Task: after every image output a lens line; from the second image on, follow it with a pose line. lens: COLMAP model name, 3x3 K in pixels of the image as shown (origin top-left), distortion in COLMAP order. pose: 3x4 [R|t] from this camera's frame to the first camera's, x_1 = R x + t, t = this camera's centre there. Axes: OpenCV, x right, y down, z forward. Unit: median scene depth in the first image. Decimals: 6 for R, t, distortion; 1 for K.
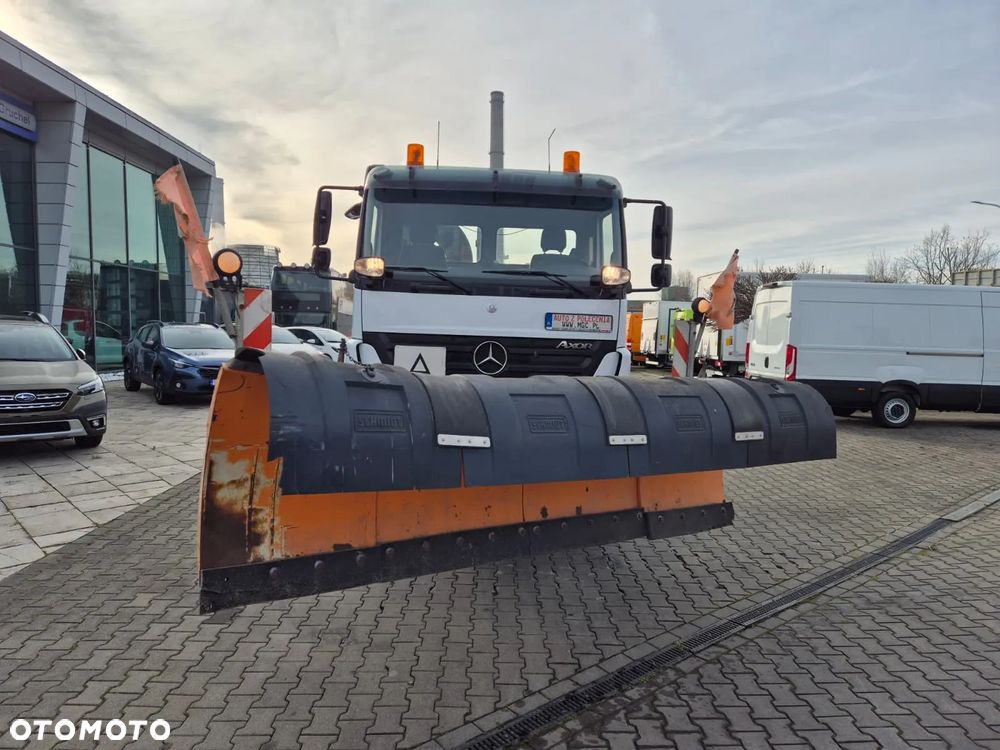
lens RADIAL K [[660.2, 0, 494.5], [0, 660.2, 373.4], [0, 0, 1]] dist [0.081631, -0.069423]
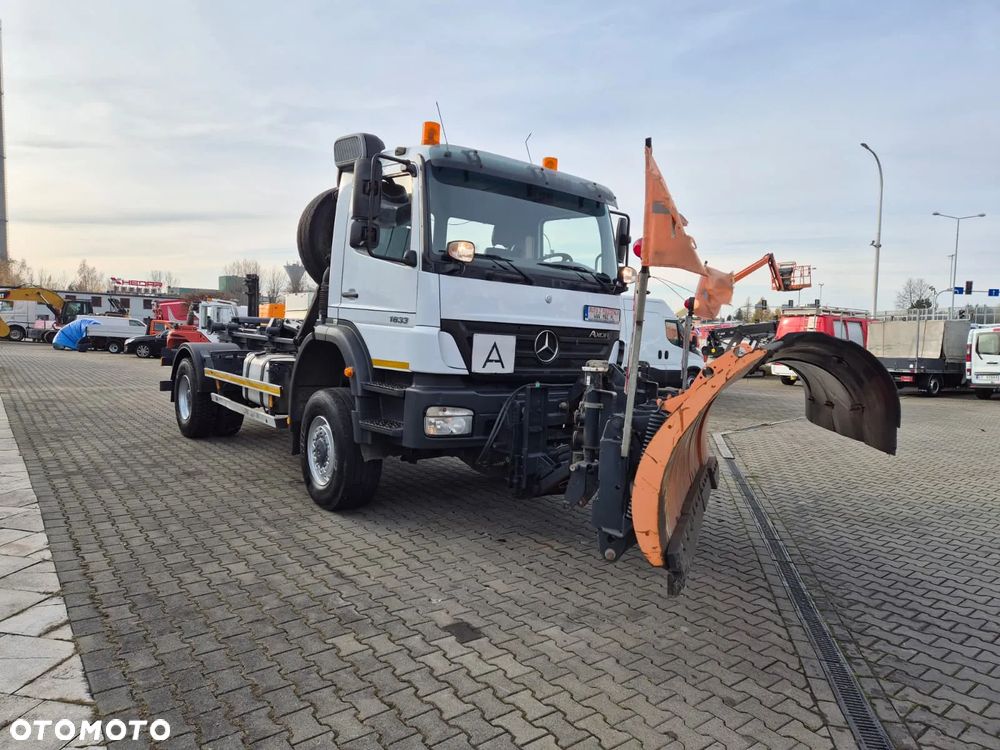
lens RADIAL K [[659.6, 0, 498.5], [0, 659.6, 372.0], [0, 0, 1]] dist [0.078350, -0.066294]
pose [[0.796684, -0.027496, 0.603770, -0.709928], [0.021883, 0.999622, 0.016648, -0.001403], [-0.604000, -0.000051, 0.796984, 0.204537]]
